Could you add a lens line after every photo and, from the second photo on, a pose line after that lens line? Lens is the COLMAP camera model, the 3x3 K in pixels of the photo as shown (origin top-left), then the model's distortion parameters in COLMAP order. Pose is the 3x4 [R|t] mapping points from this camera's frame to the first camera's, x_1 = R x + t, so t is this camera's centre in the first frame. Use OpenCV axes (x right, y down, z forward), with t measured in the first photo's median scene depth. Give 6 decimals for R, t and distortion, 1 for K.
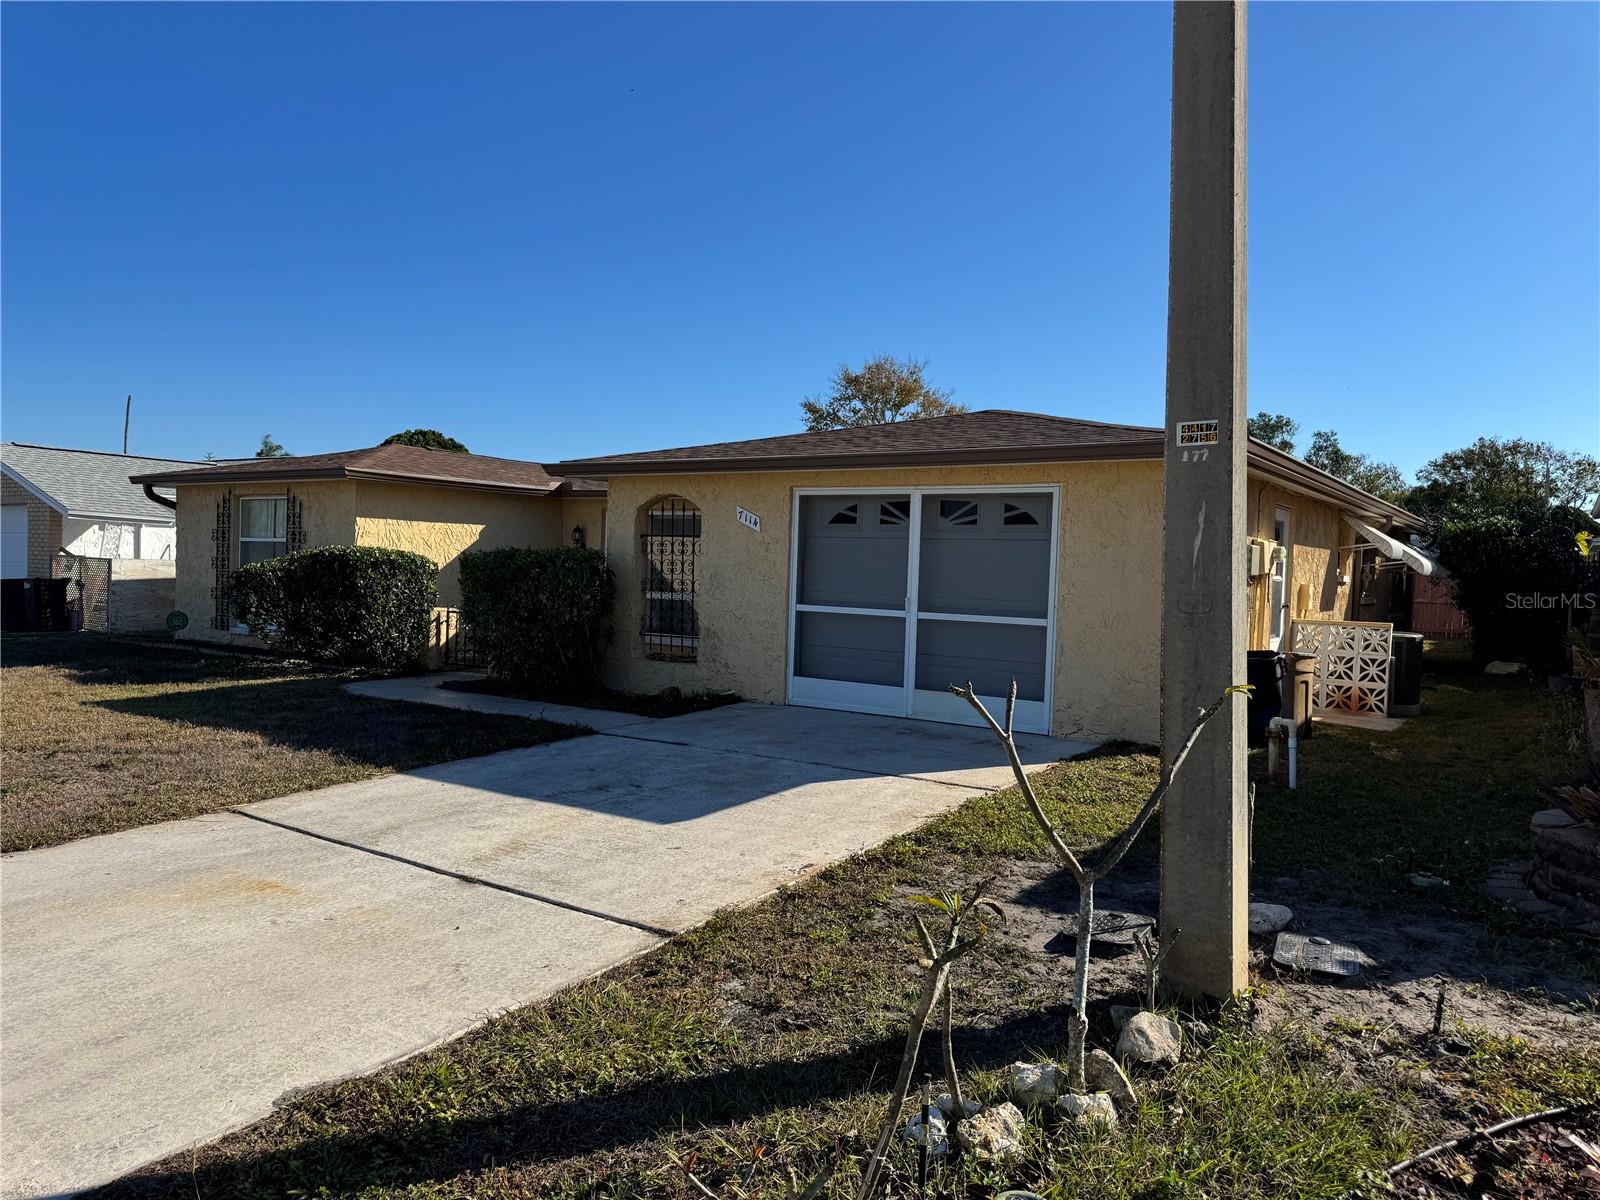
lens RADIAL K [[1133.6, 0, 798.4], [0, 1133.6, 600.3], [0, 0, 1]] dist [0.054629, -0.062895]
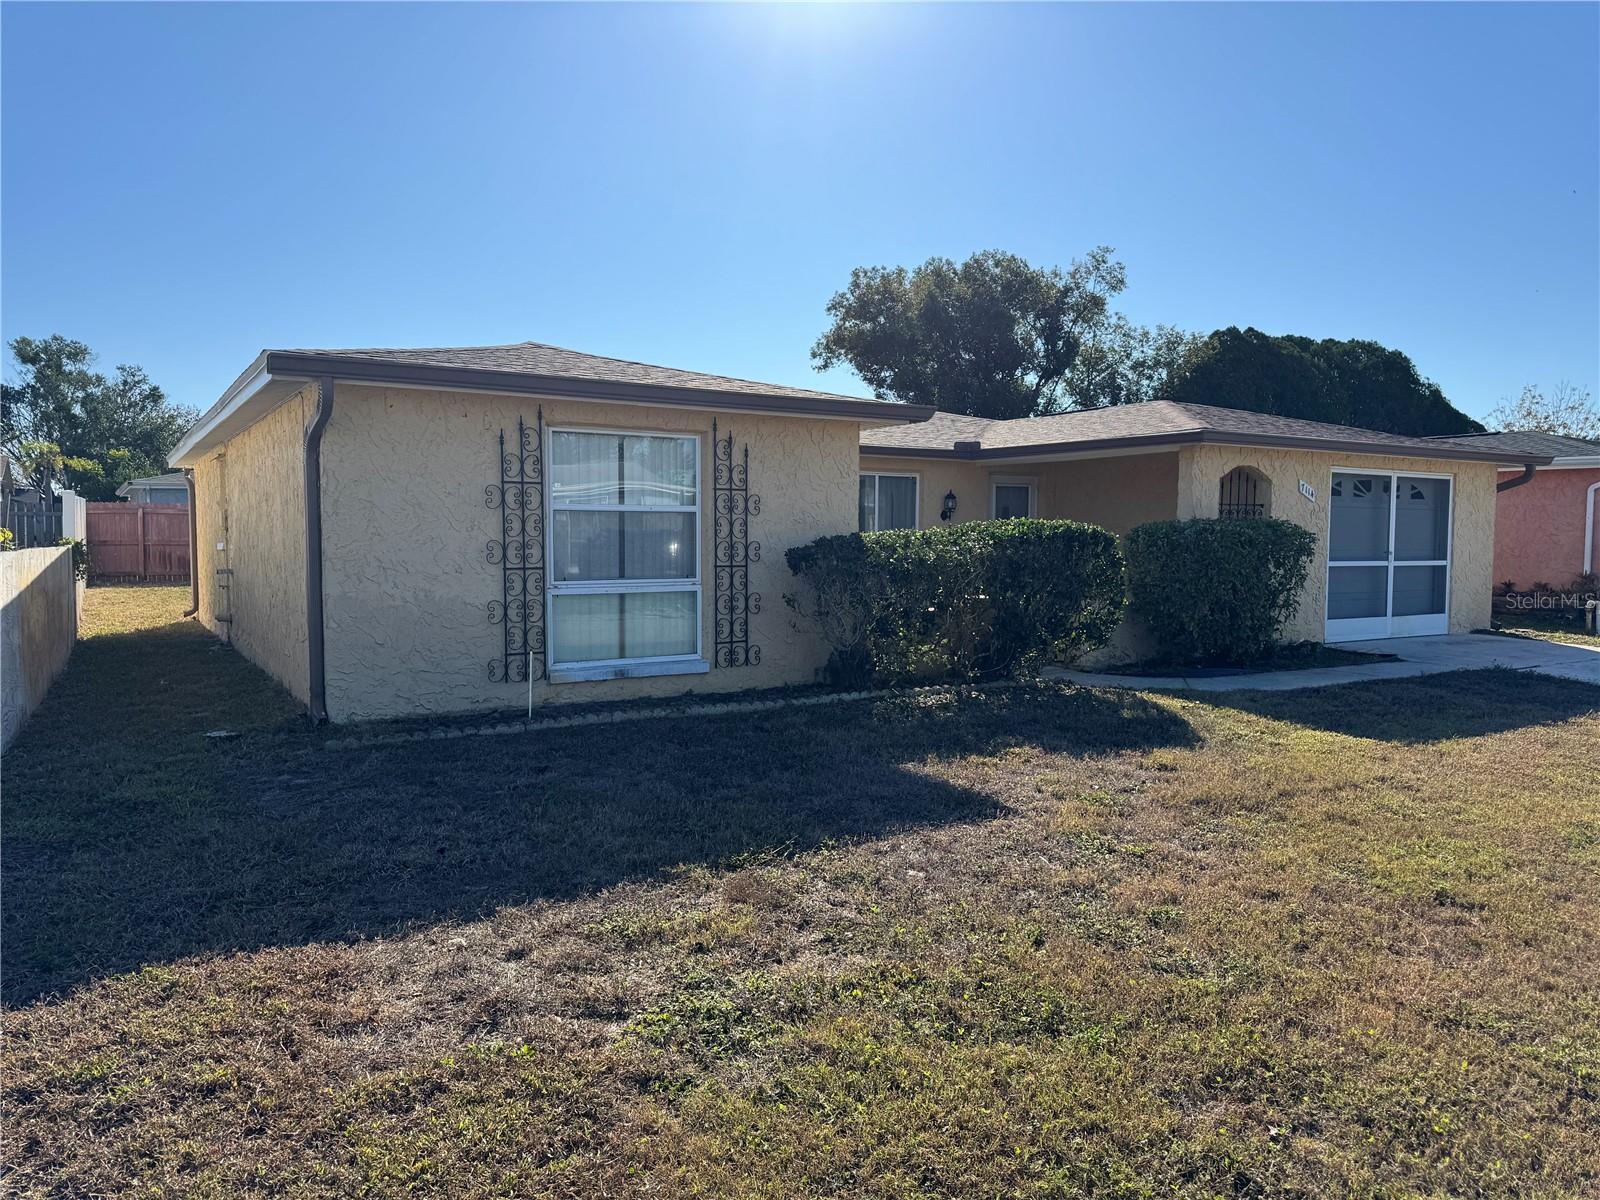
lens RADIAL K [[1133.6, 0, 794.5], [0, 1133.6, 597.9], [0, 0, 1]] dist [0.054629, -0.062895]
pose [[0.413053, -0.081027, 0.907095, -1.356715], [0.033746, 0.996712, 0.073666, -0.067248], [-0.910081, 0.000183, 0.414429, 0.998131]]
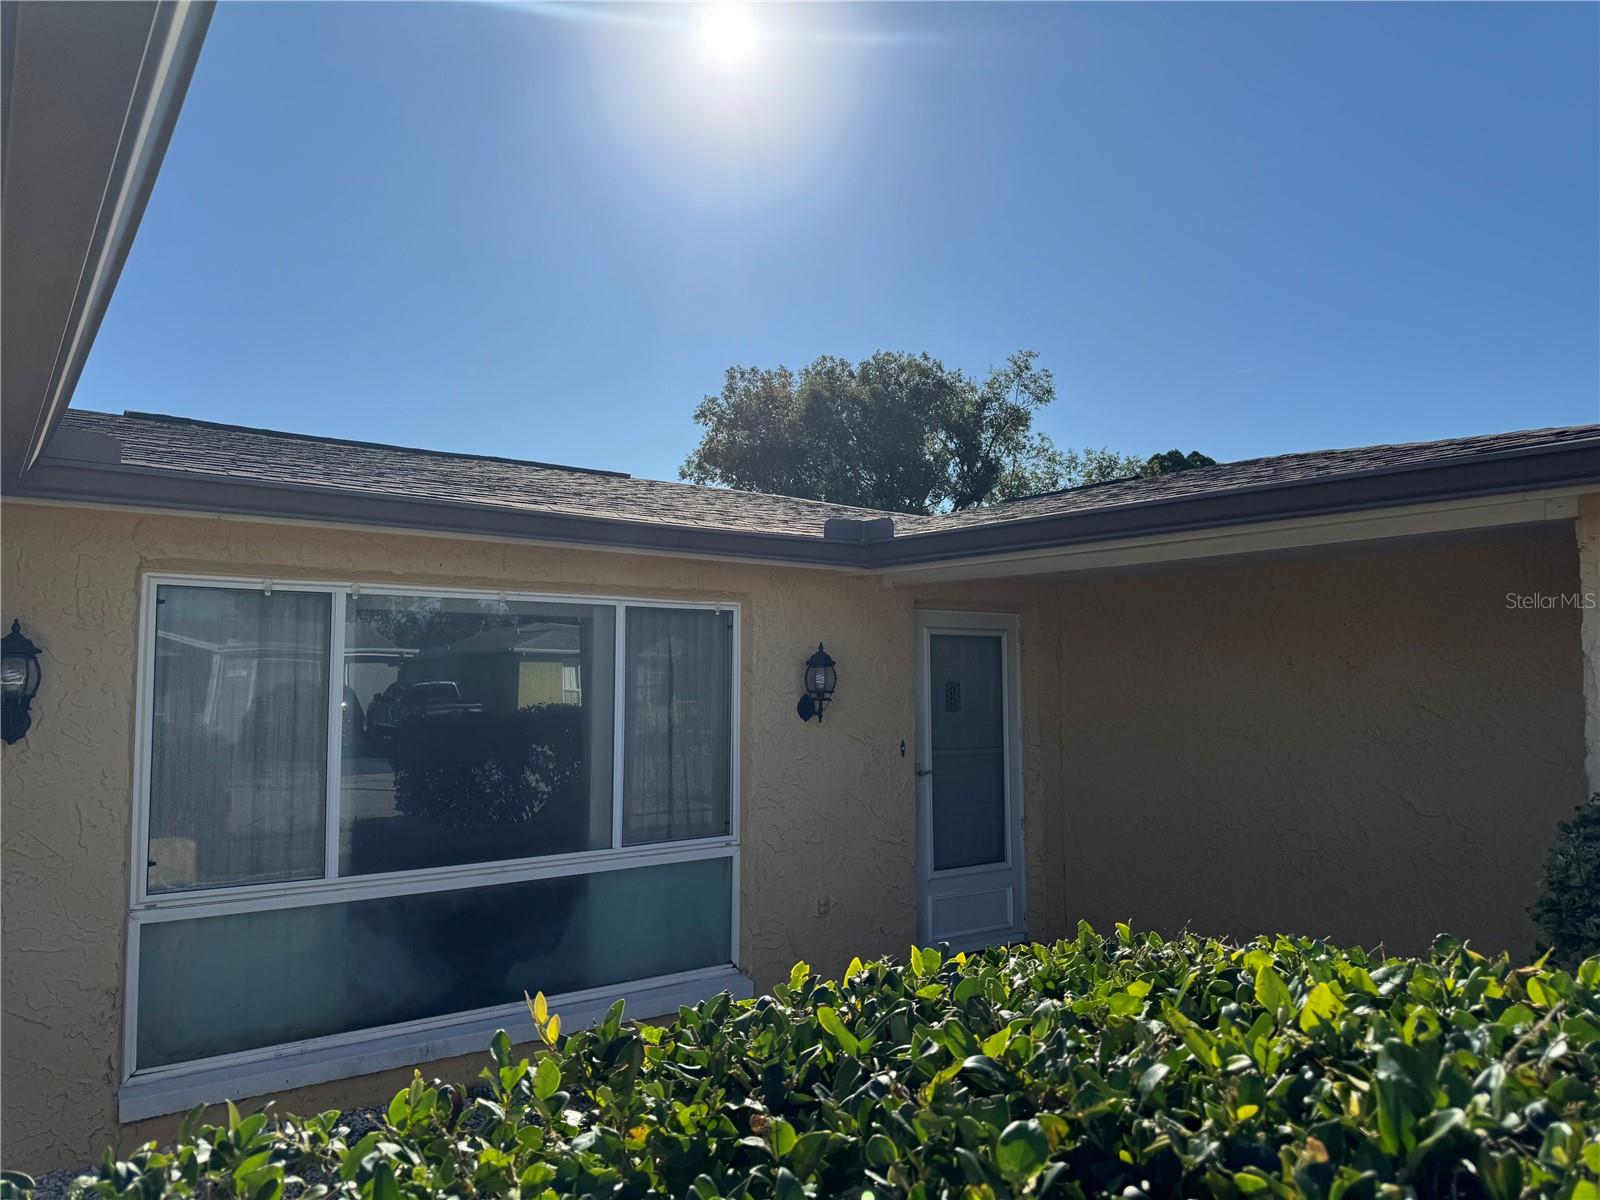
lens RADIAL K [[1133.6, 0, 808.3], [0, 1133.6, 601.3], [0, 0, 1]] dist [0.054629, -0.062895]
pose [[0.326003, 0.035994, 0.944683, -0.549500], [0.036147, 0.998070, -0.050503, -0.082649], [-0.944677, 0.050611, 0.324073, 1.221120]]
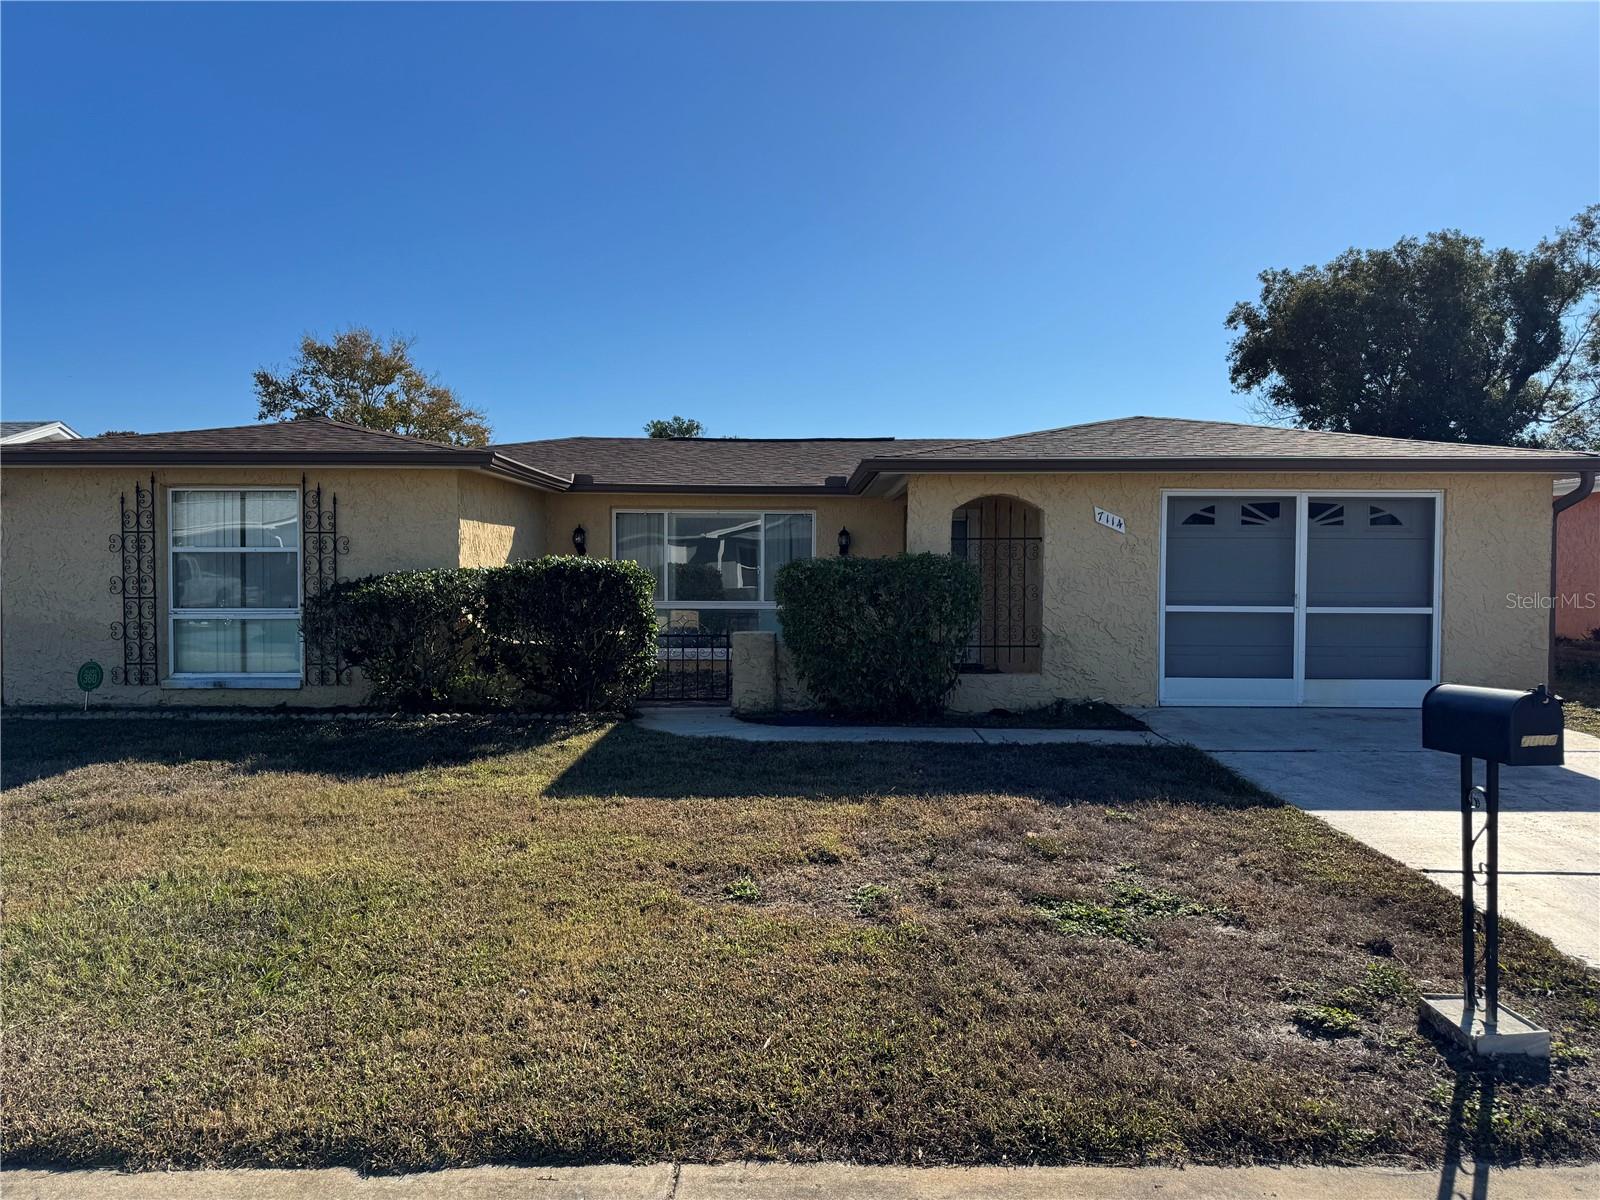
lens RADIAL K [[1133.6, 0, 783.8], [0, 1133.6, 599.3], [0, 0, 1]] dist [0.054629, -0.062895]
pose [[0.831863, -0.043225, 0.553295, -0.827733], [0.038132, 0.999058, 0.020719, -0.035042], [-0.553669, 0.003863, 0.832728, 0.344028]]
